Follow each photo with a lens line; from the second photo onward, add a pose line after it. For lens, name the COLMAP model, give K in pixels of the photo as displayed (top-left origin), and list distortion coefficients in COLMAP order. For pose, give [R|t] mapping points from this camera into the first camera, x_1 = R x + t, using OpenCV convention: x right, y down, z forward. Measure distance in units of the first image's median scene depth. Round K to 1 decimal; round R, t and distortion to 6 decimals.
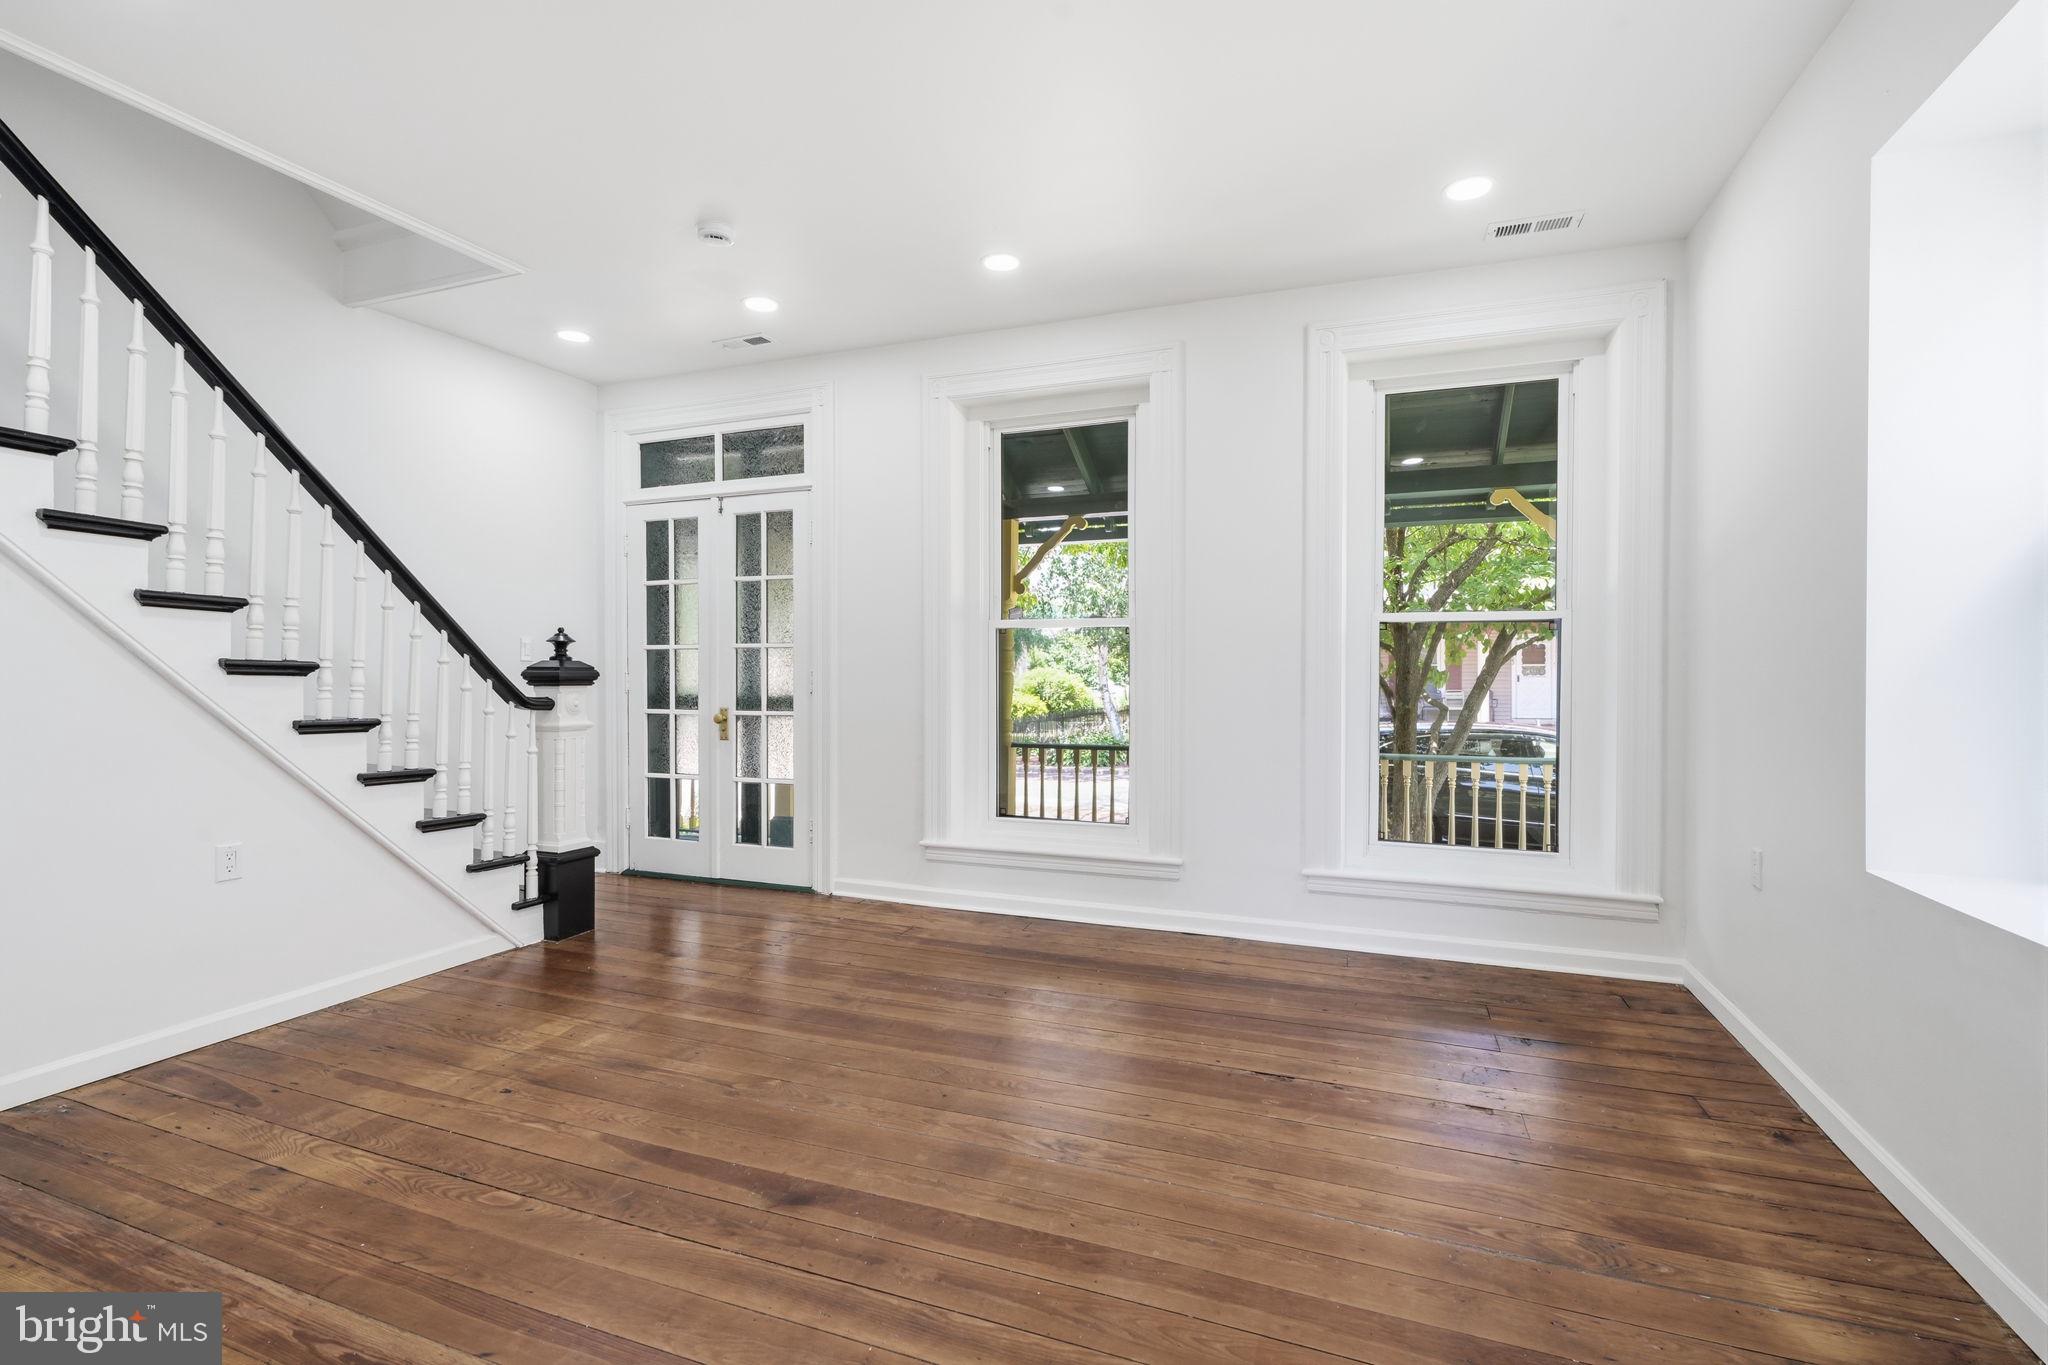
lens RADIAL K [[912.5, 0, 1022.8], [0, 912.5, 675.2], [0, 0, 1]] dist [-0.001319, 0.001794]
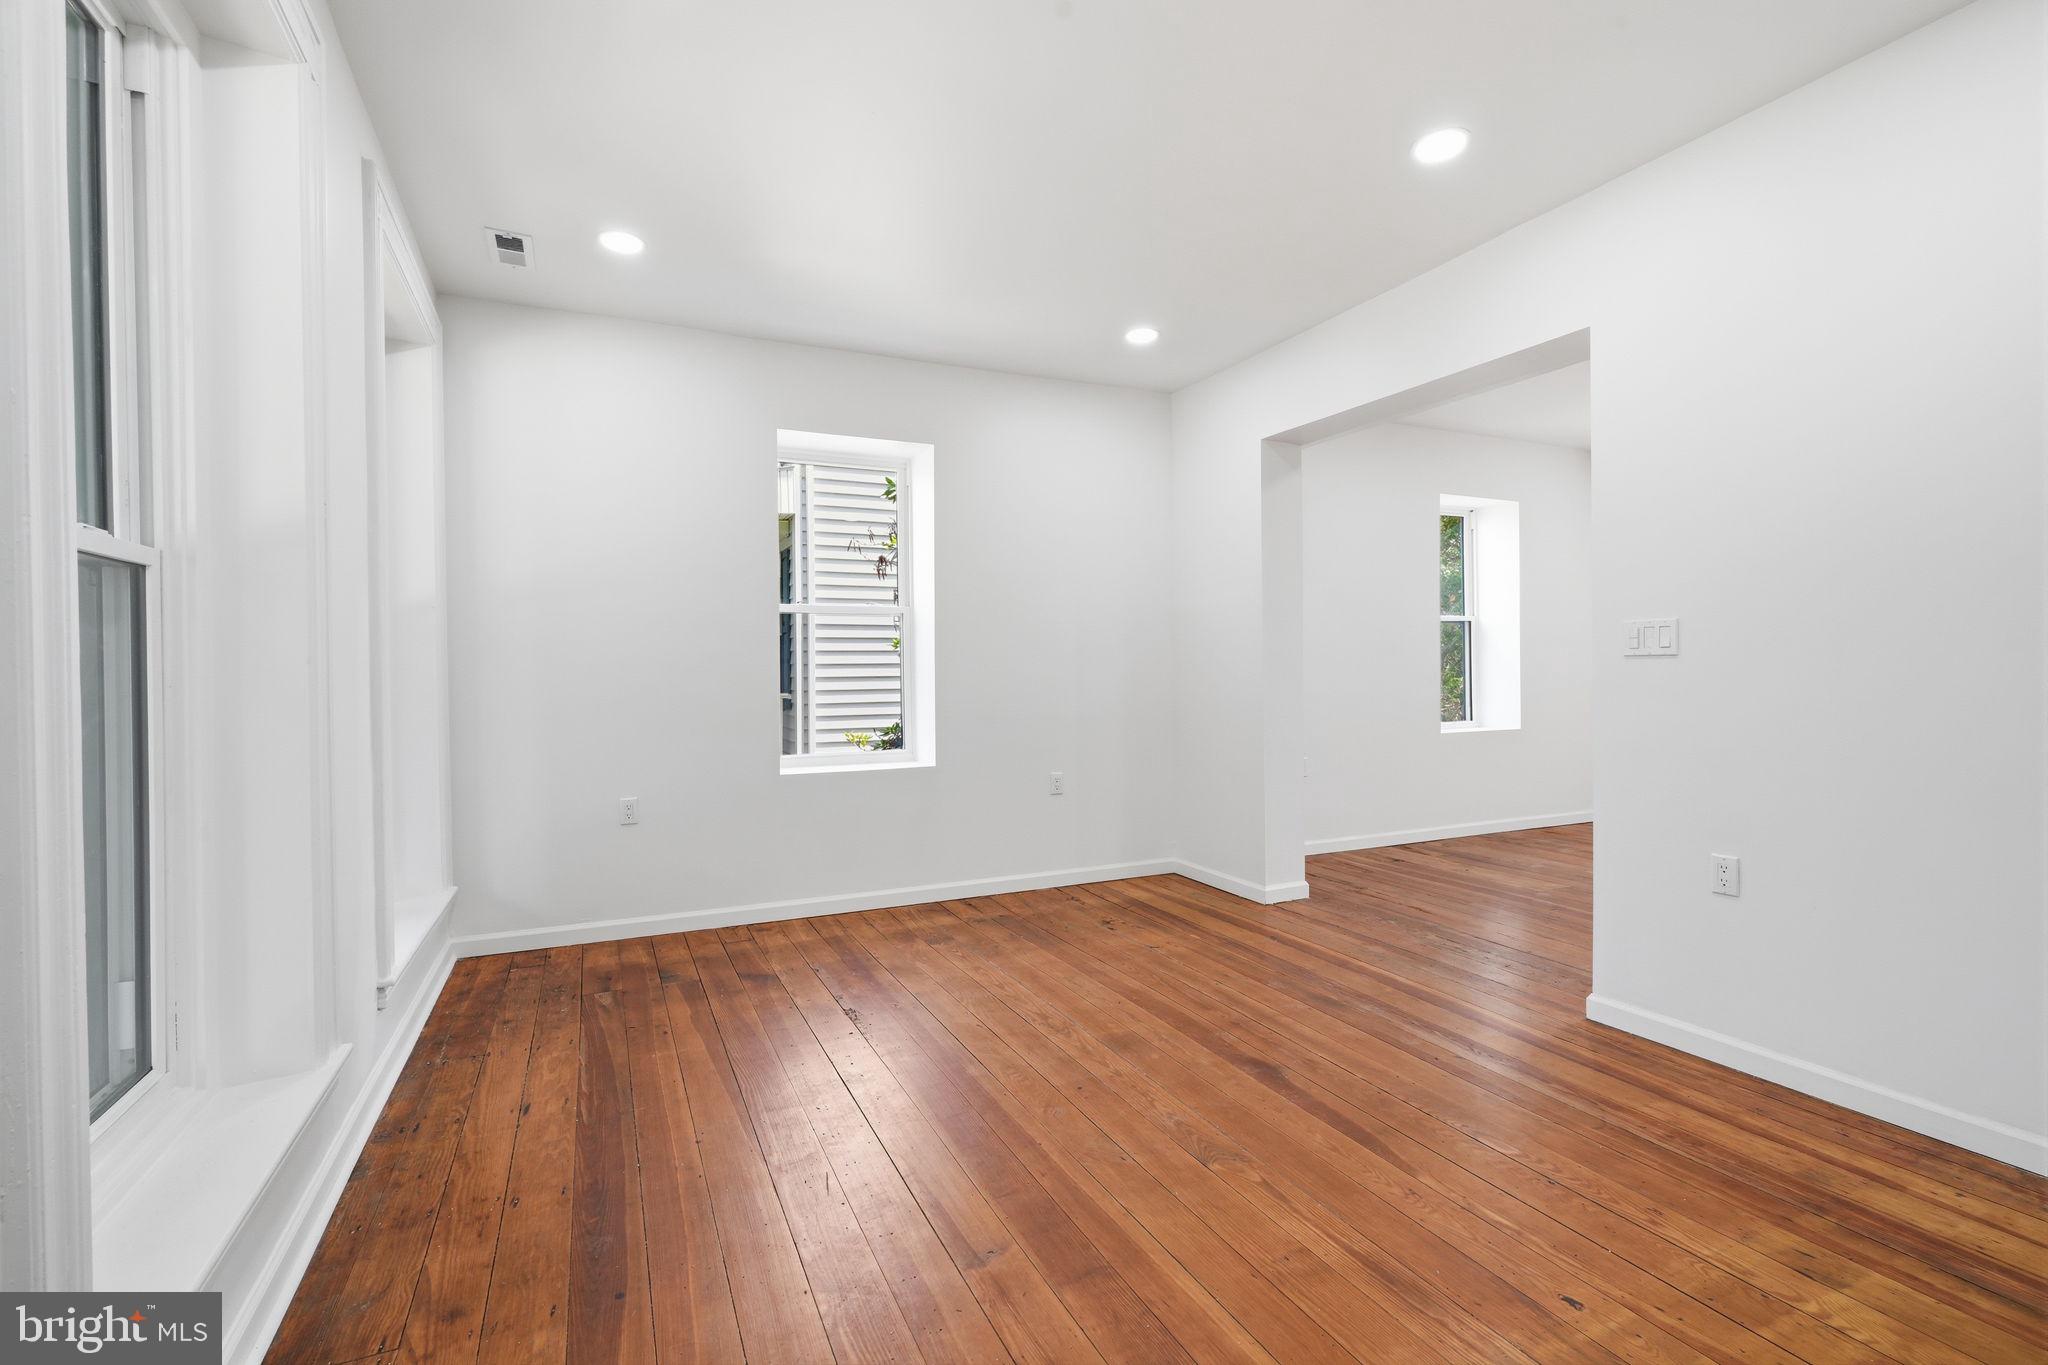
lens RADIAL K [[912.5, 0, 1022.8], [0, 912.5, 675.2], [0, 0, 1]] dist [-0.001319, 0.001794]
pose [[-0.723093, 0.006597, 0.690719, -0.556774], [0.012690, 0.999912, 0.003736, -0.005753], [-0.690634, 0.011467, -0.723114, 1.319492]]
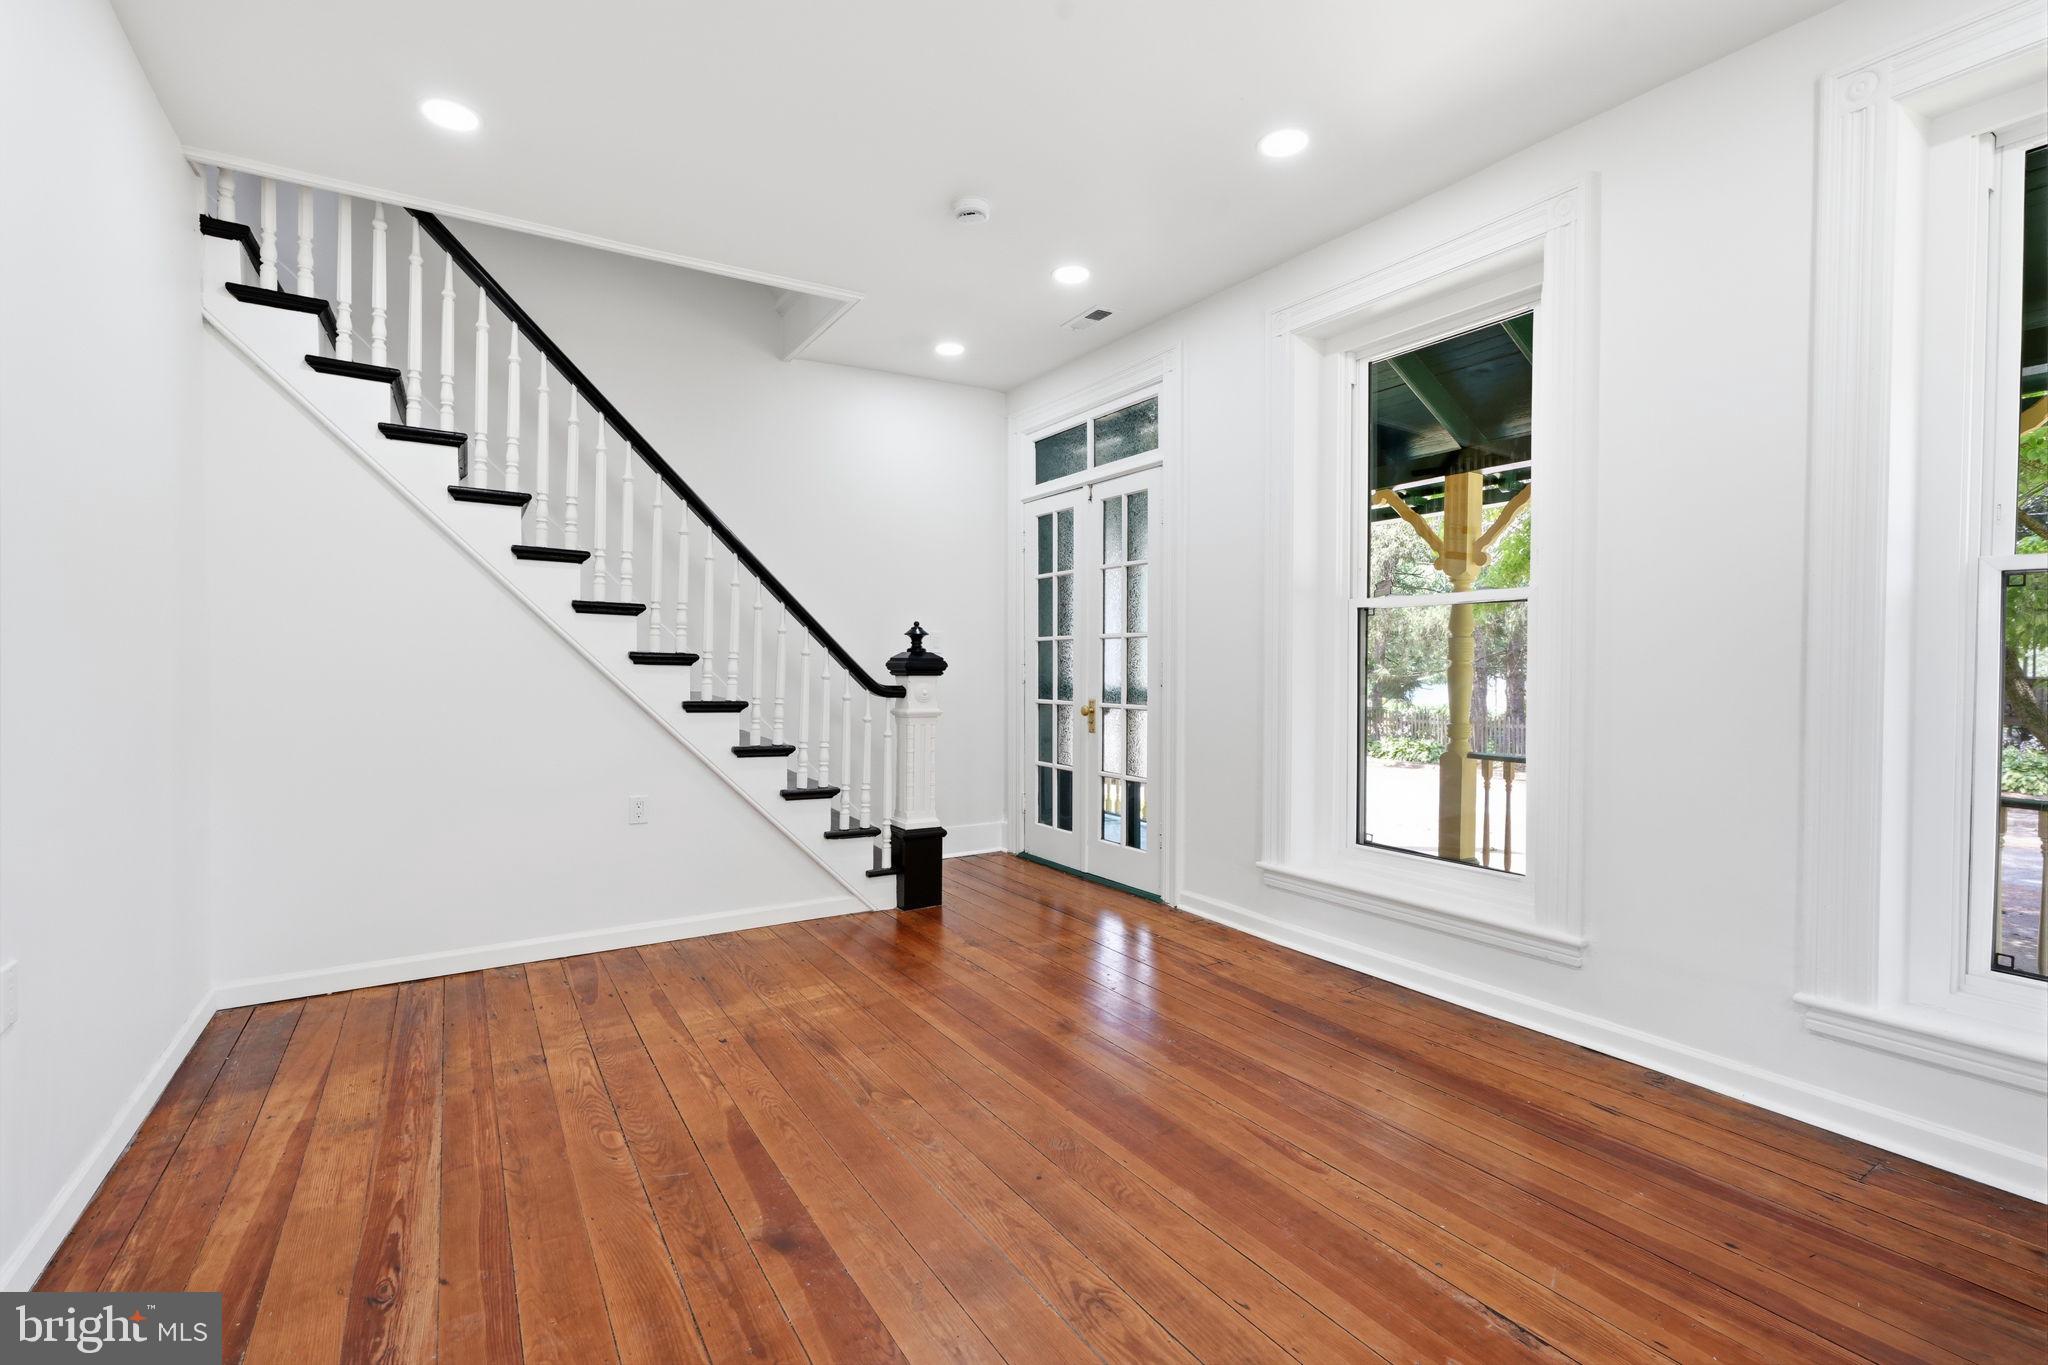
lens RADIAL K [[912.5, 0, 1022.8], [0, 912.5, 675.2], [0, 0, 1]] dist [-0.001319, 0.001794]
pose [[0.805406, 0.008907, -0.592657, 0.285107], [-0.003712, 0.999943, 0.009983, 0.000032], [0.592712, -0.005841, 0.805393, 0.245847]]
